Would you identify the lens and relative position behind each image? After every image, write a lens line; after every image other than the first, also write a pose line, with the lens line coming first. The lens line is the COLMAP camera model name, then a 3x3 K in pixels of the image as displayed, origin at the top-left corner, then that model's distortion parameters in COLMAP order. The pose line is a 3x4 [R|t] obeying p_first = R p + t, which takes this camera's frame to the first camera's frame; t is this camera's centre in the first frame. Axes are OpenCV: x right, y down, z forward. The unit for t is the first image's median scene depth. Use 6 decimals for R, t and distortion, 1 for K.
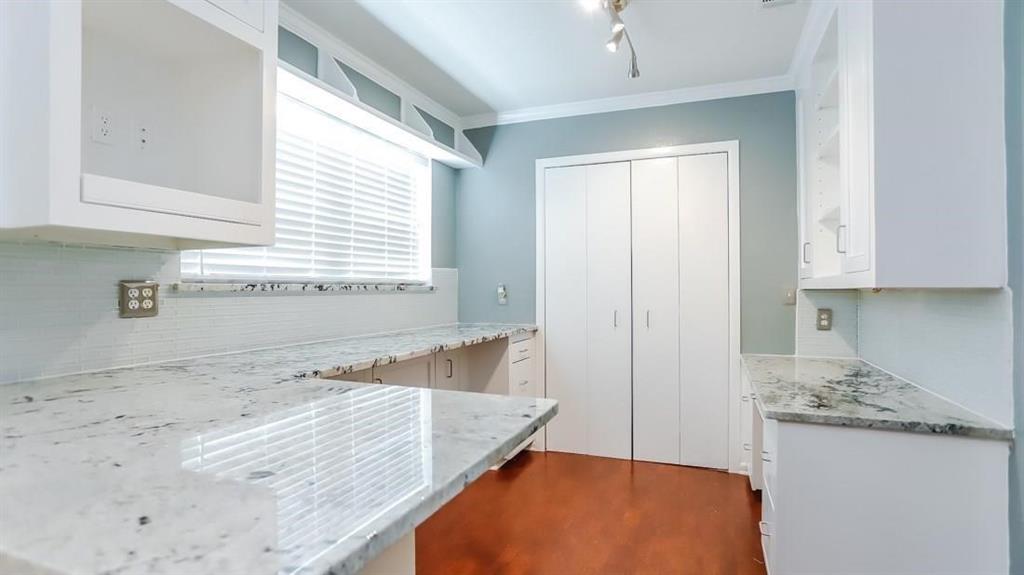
lens RADIAL K [[521.8, 0, 509.5], [0, 521.8, 287.8], [0, 0, 1]] dist [-0.017286, 0.000126]
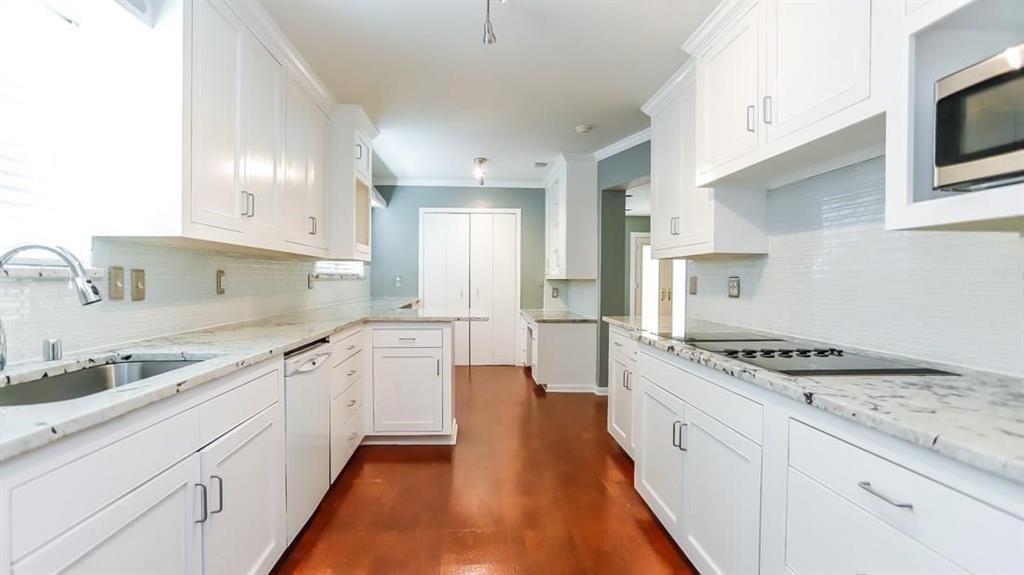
lens RADIAL K [[508.3, 0, 512.0], [0, 508.3, 287.8], [0, 0, 1]] dist [-0.017118, 0.002419]
pose [[0.907254, 0.001381, 0.420580, -0.459944], [-0.008786, 0.999839, 0.015668, 0.004622], [-0.420491, -0.017910, 0.907120, -0.863685]]
